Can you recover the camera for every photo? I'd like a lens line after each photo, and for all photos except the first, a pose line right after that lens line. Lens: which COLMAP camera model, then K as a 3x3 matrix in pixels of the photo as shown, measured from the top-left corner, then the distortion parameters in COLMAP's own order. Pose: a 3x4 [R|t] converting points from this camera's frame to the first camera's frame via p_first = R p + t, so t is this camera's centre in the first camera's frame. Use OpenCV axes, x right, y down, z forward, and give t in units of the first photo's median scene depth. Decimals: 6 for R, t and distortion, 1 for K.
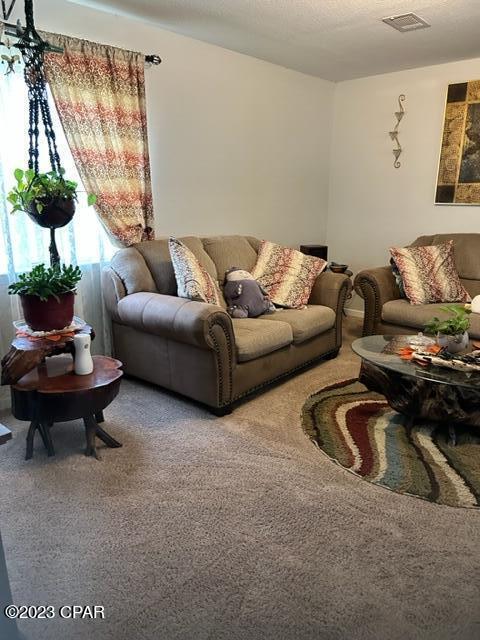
lens RADIAL K [[479.1, 0, 238.0], [0, 479.1, 320.0], [0, 0, 1]] dist [0.039504, -0.057750]
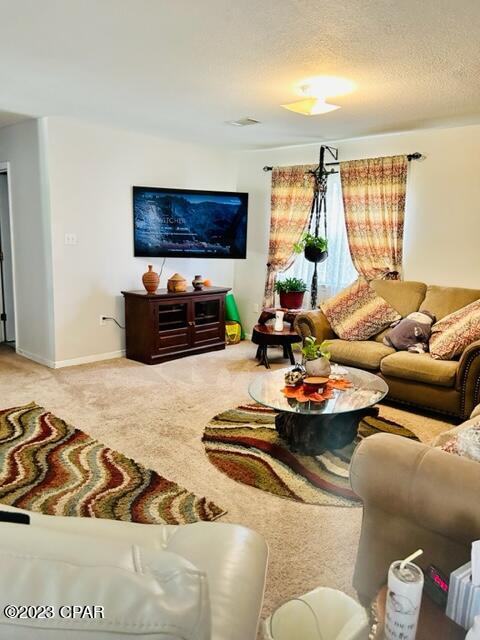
lens RADIAL K [[479.1, 0, 243.1], [0, 479.1, 319.8], [0, 0, 1]] dist [0.039504, -0.057750]
pose [[-0.017128, 0.177873, -0.983904, 1.355730], [-0.285842, 0.942108, 0.175293, -0.197506], [0.958124, 0.284244, 0.034707, 0.623980]]
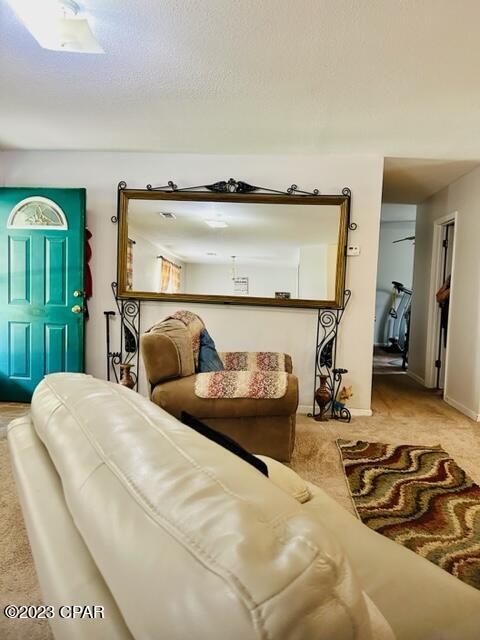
lens RADIAL K [[479.1, 0, 239.1], [0, 479.1, 320.6], [0, 0, 1]] dist [0.039504, -0.057750]
pose [[-0.803711, 0.025183, -0.594487, 1.269918], [-0.170027, 0.947726, 0.270013, -0.150962], [0.570210, 0.318091, -0.757416, 0.722730]]
